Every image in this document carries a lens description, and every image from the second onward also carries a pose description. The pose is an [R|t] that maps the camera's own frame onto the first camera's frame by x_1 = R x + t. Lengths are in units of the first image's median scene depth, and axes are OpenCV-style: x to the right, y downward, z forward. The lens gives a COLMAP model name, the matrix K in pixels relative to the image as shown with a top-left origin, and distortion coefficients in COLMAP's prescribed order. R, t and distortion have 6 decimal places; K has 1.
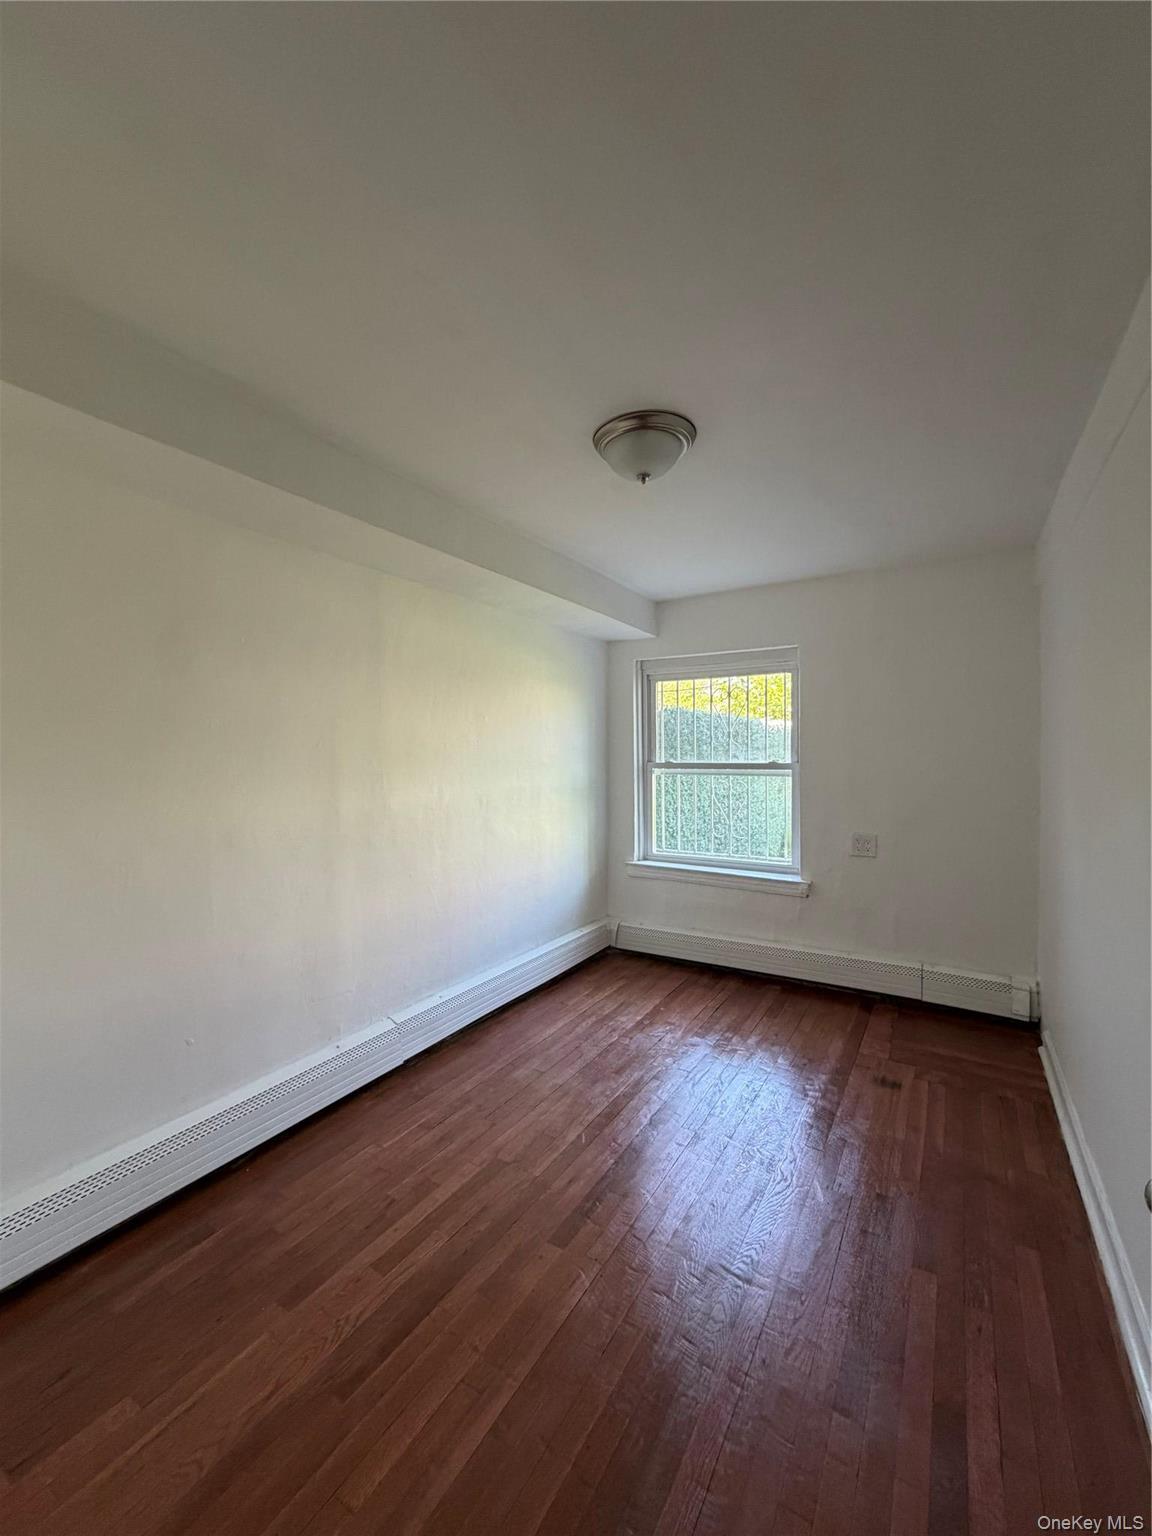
lens RADIAL K [[612.4, 0, 576.0], [0, 612.4, 768.0], [0, 0, 1]] dist [0.001261, 0.000164]
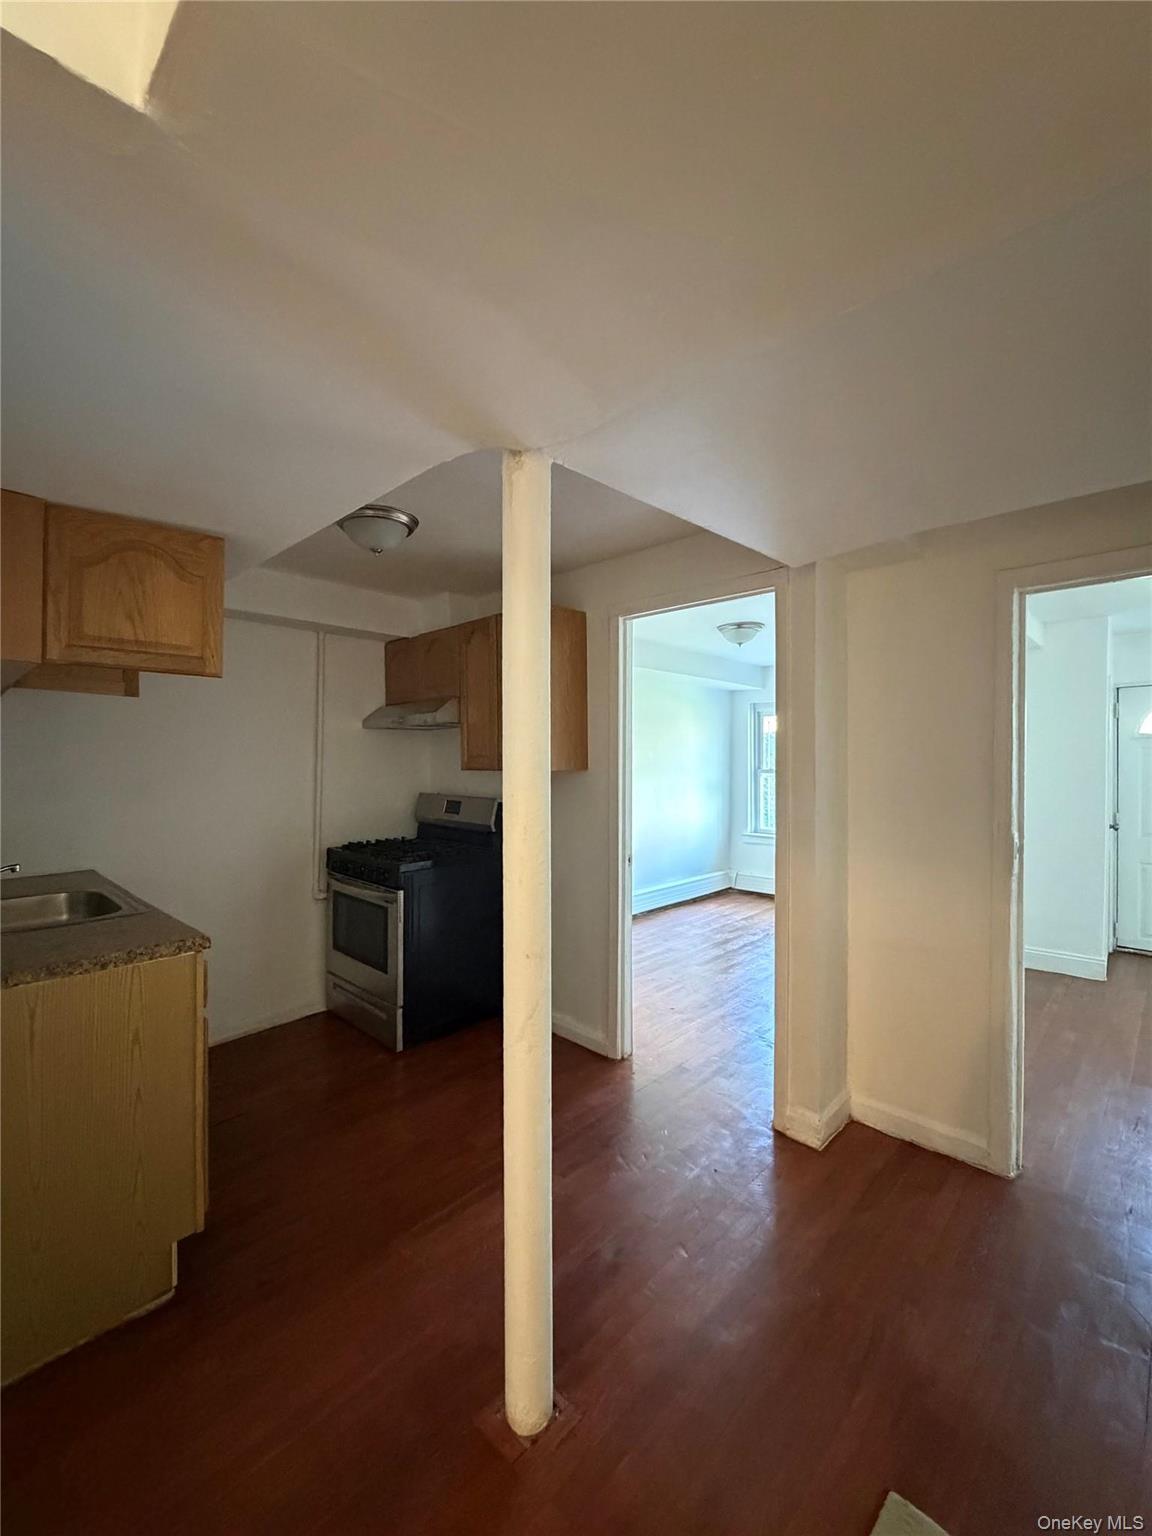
lens RADIAL K [[635.2, 0, 576.0], [0, 635.2, 768.0], [0, 0, 1]] dist [0.000288, 0.000031]
pose [[0.977703, 0.008474, -0.209823, 0.006264], [-0.010250, 0.999920, -0.007378, 0.004836], [0.209744, 0.009365, 0.977712, -0.678660]]
